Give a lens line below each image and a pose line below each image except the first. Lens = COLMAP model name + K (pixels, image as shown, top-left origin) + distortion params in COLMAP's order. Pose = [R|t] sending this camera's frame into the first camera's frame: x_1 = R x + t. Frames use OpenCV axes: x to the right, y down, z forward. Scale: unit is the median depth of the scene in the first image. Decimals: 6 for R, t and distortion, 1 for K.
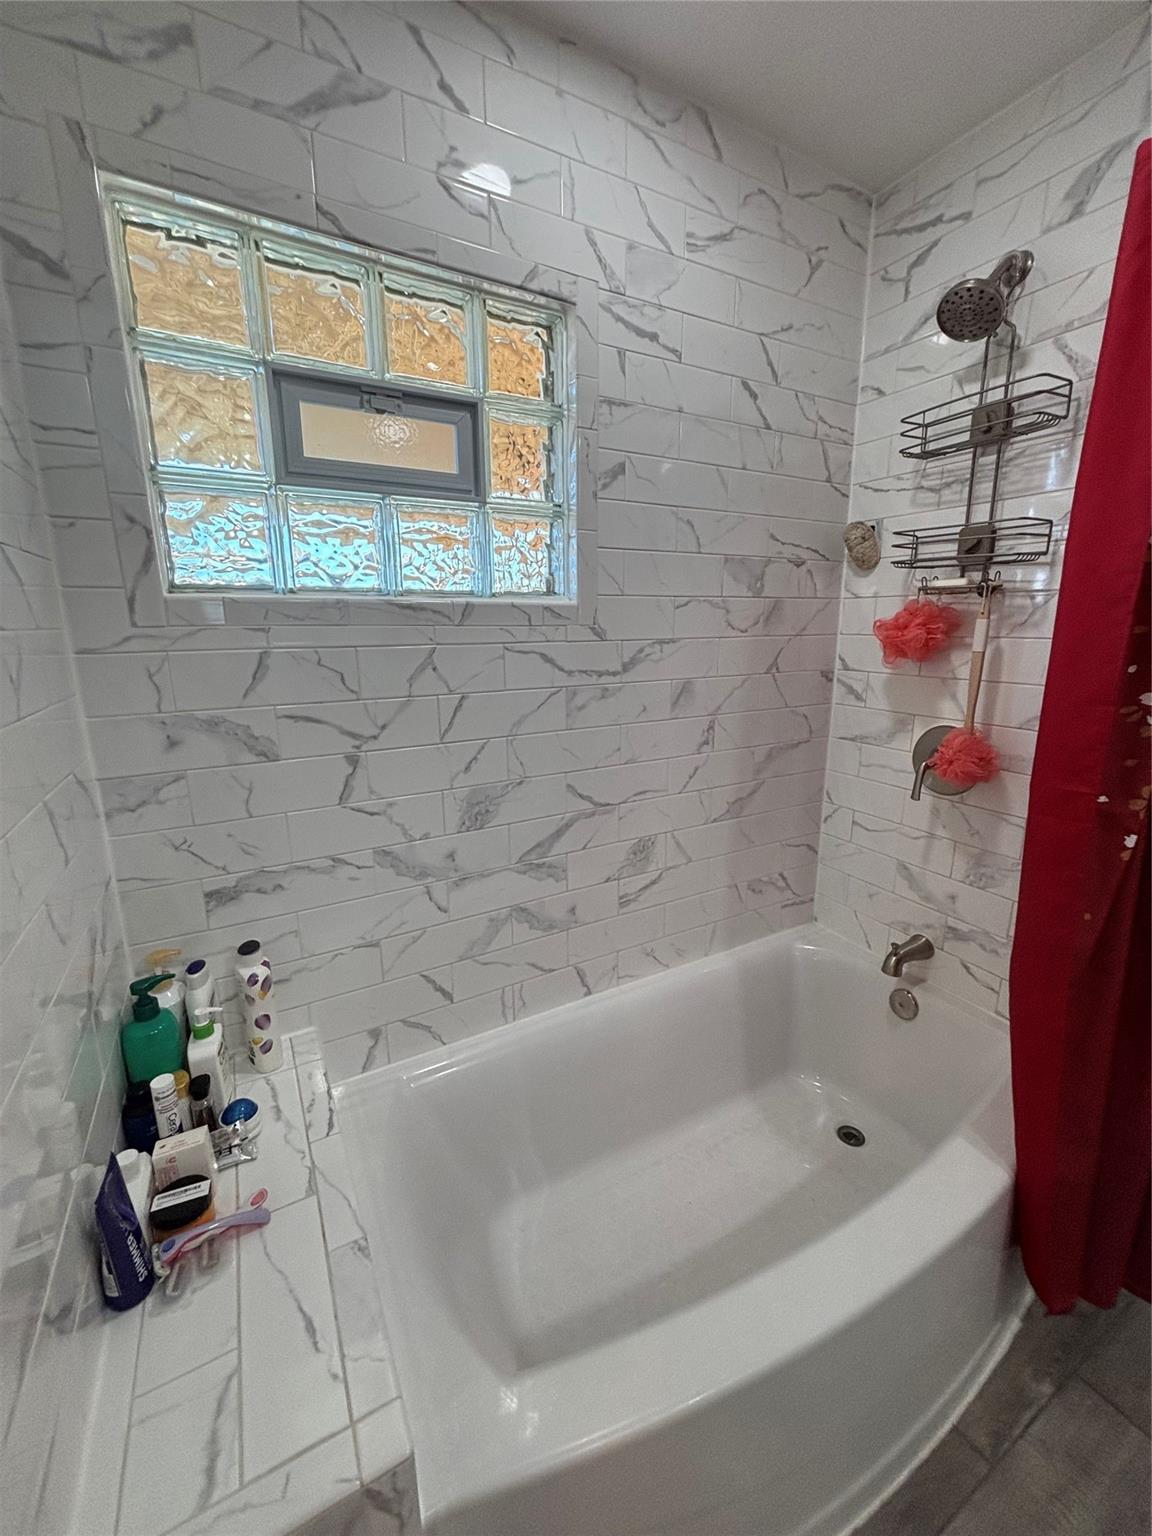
lens RADIAL K [[616.2, 0, 576.0], [0, 616.2, 768.0], [0, 0, 1]] dist [-0.001008, 0.000189]
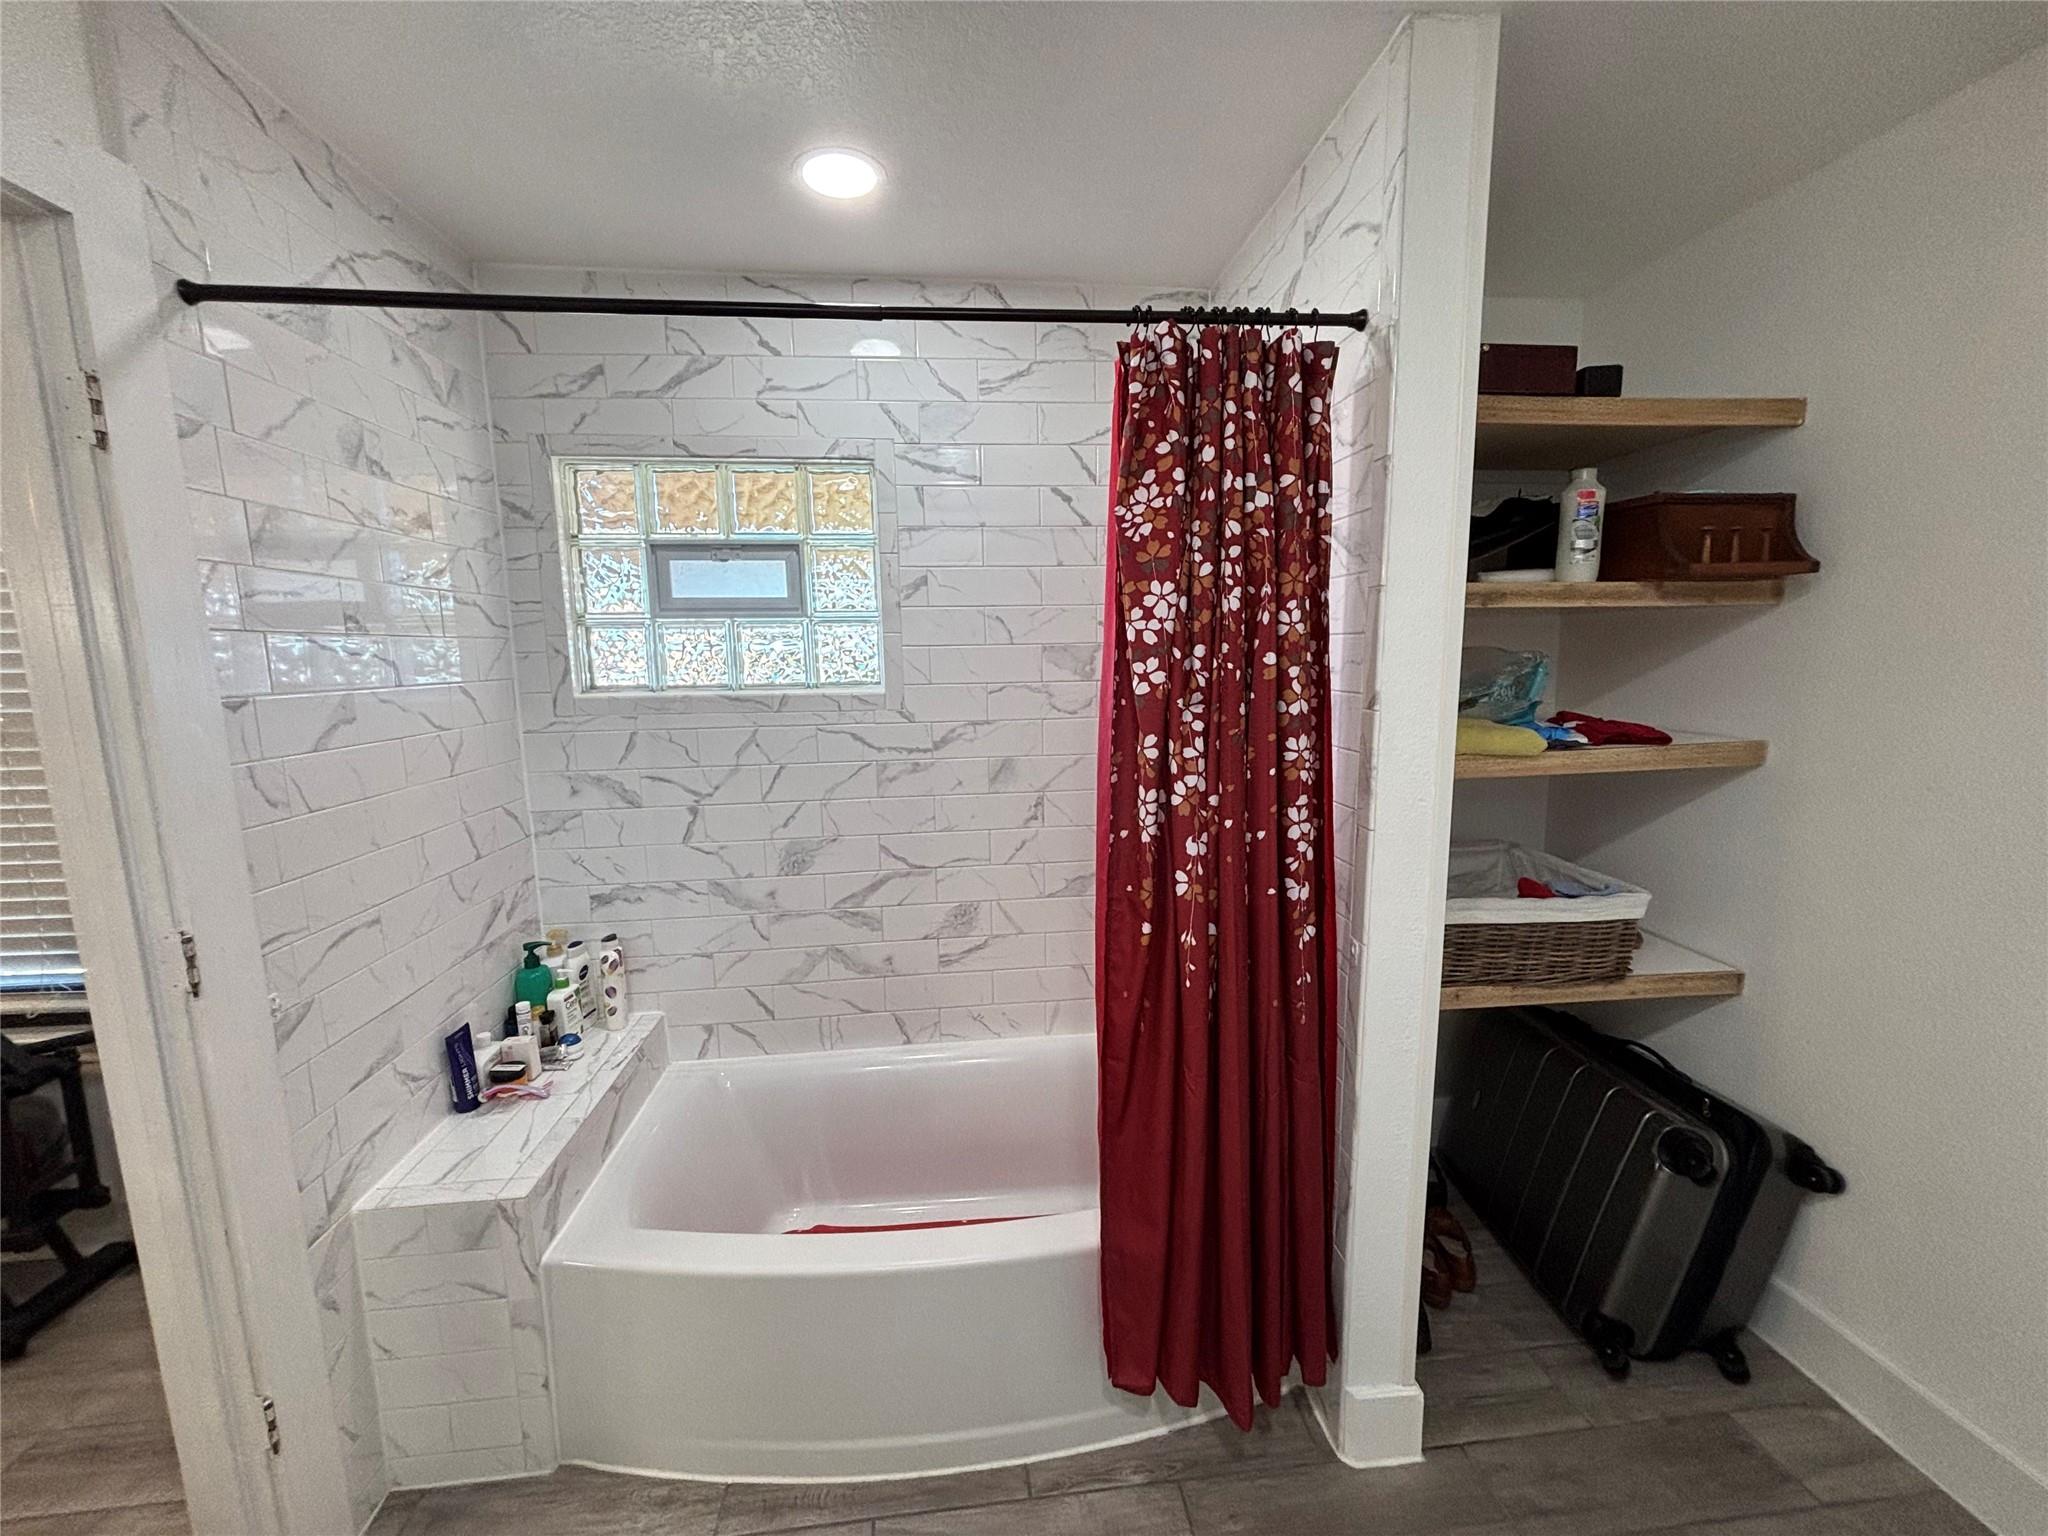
lens RADIAL K [[818.0, 0, 1018.6], [0, 818.0, 774.4], [0, 0, 1]] dist [-0.003315, 0.001019]
pose [[0.919809, 0.048144, -0.389402, 0.952642], [-0.077174, 0.995256, -0.059243, -0.040457], [0.384702, 0.084544, 0.919161, -0.363730]]
